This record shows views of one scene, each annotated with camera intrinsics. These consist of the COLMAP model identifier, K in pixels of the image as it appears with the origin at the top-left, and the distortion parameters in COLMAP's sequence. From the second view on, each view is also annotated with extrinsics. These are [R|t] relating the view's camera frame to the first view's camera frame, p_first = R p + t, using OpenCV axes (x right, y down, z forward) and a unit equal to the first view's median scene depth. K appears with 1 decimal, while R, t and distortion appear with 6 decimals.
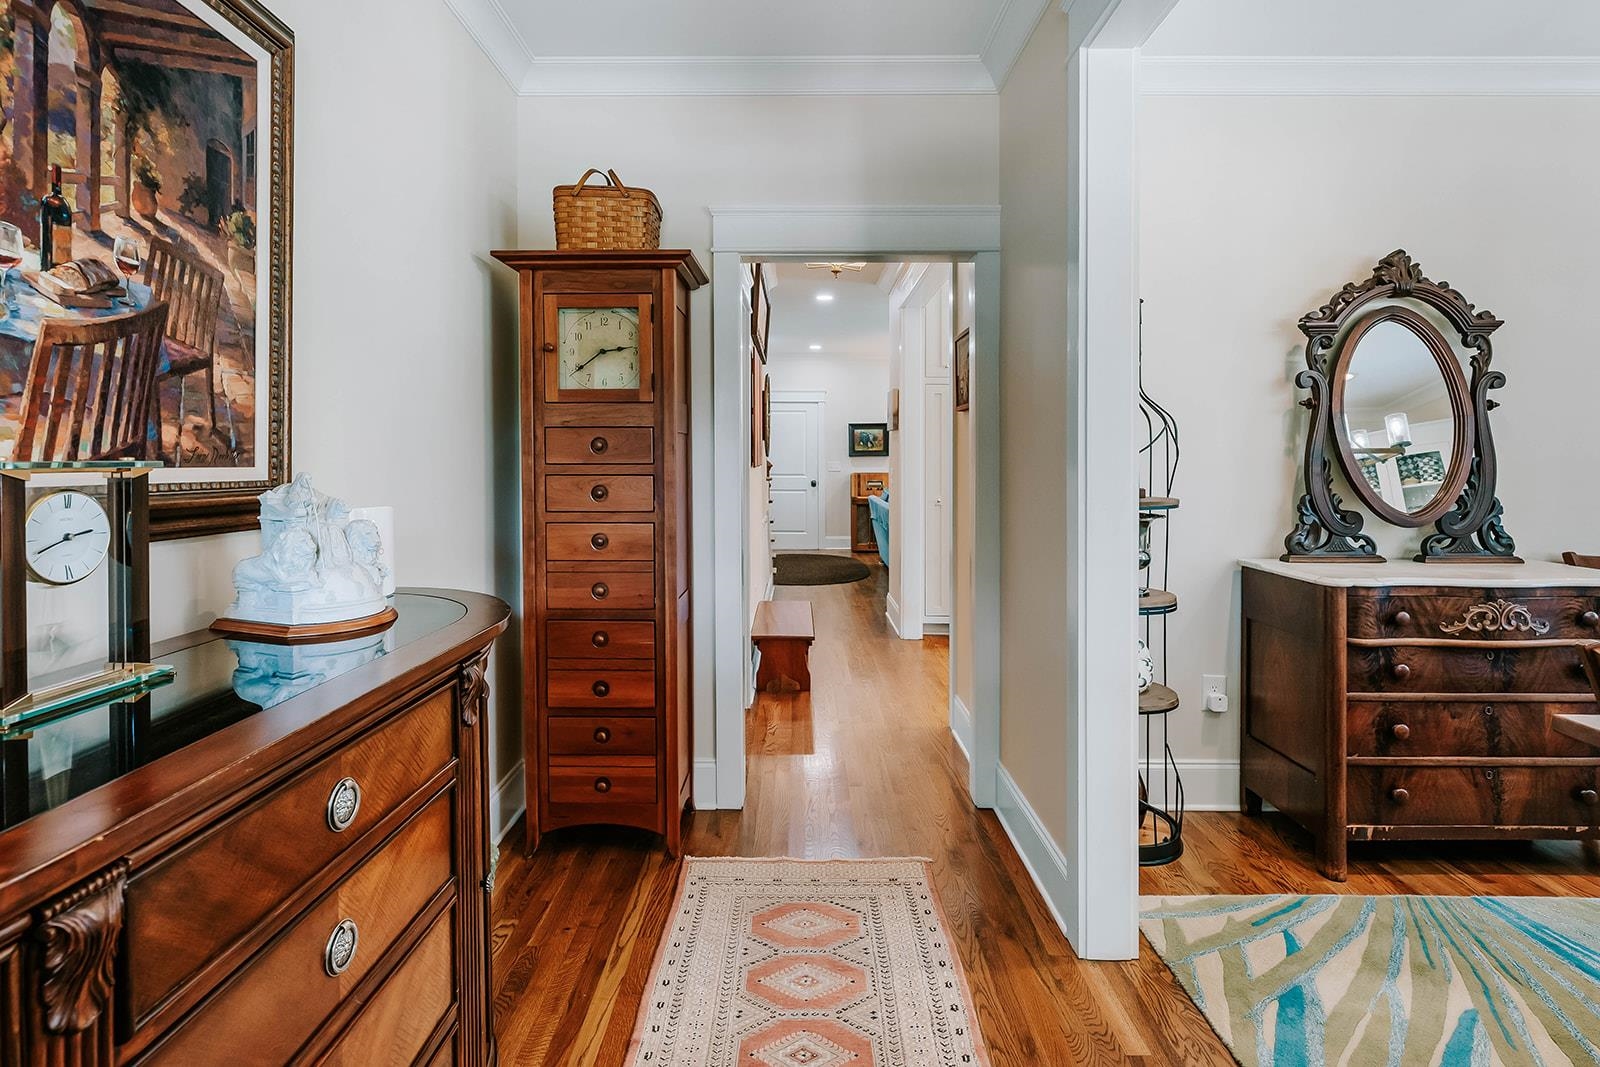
lens RADIAL K [[725.5, 0, 818.6], [0, 725.5, 454.3], [0, 0, 1]] dist [0.000942, -0.000787]
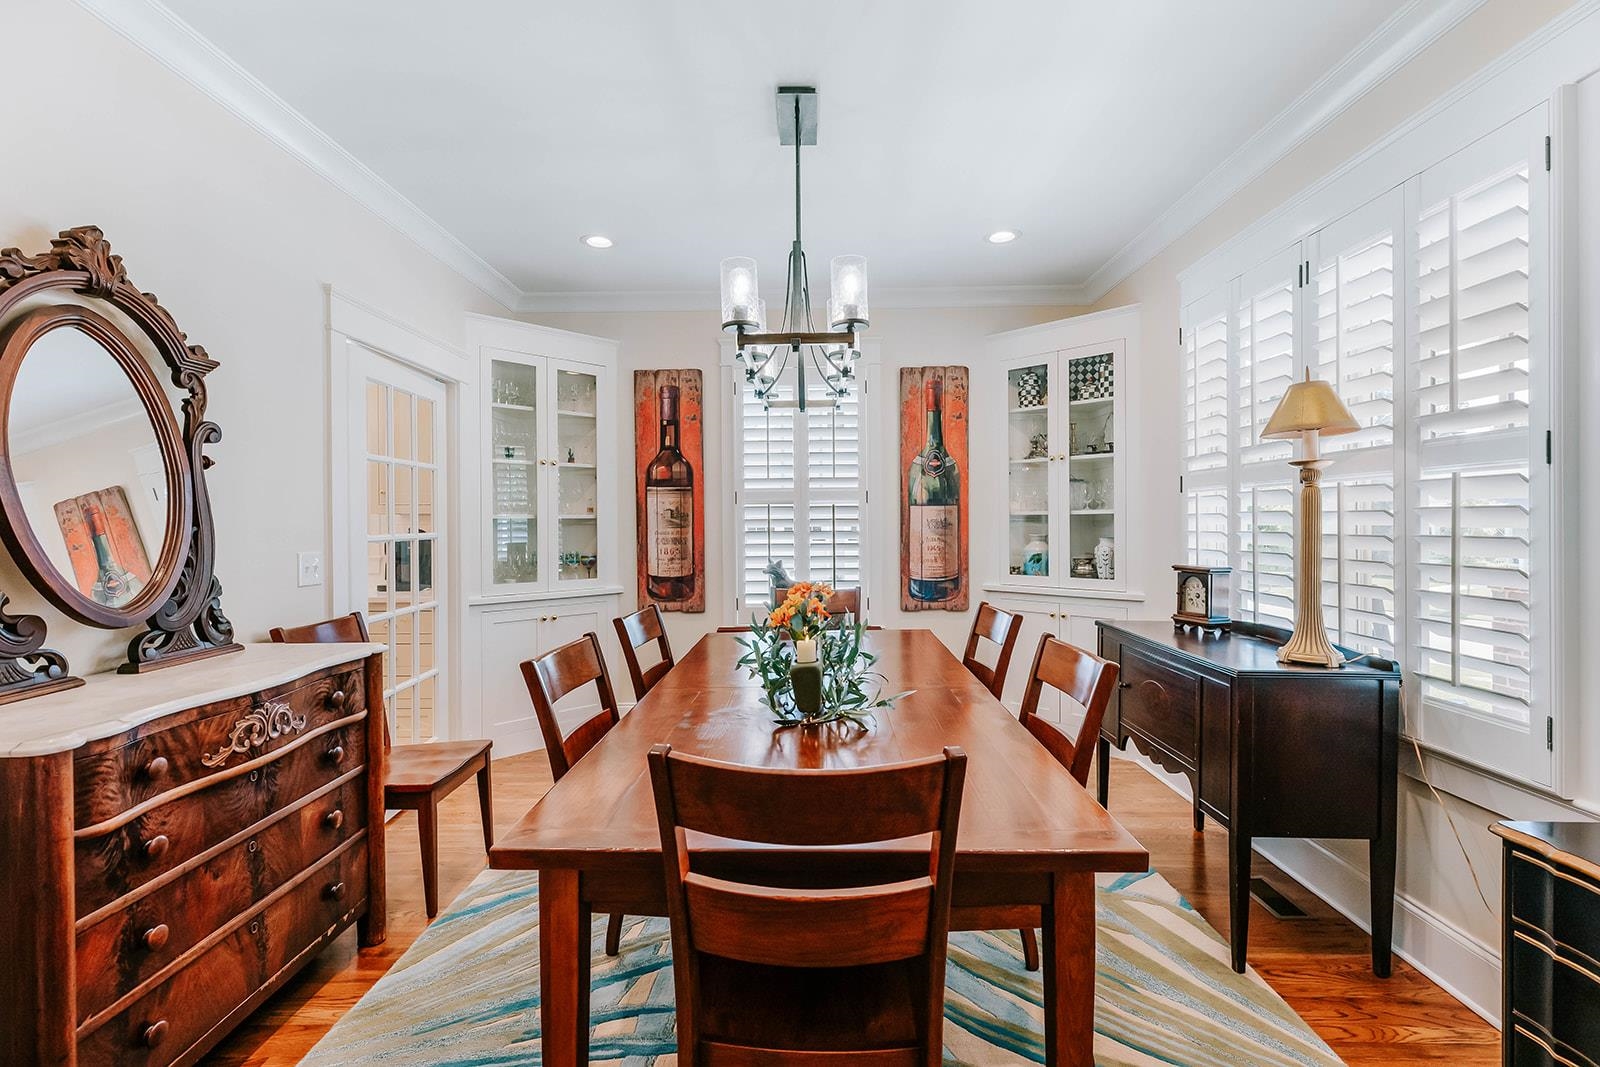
lens RADIAL K [[725.5, 0, 801.8], [0, 725.5, 522.7], [0, 0, 1]] dist [0.000942, -0.000787]
pose [[-0.001187, -0.004519, 0.999989, 0.111971], [0.007006, 0.999965, 0.004527, 0.000553], [-0.999975, 0.007011, -0.001156, 0.336788]]
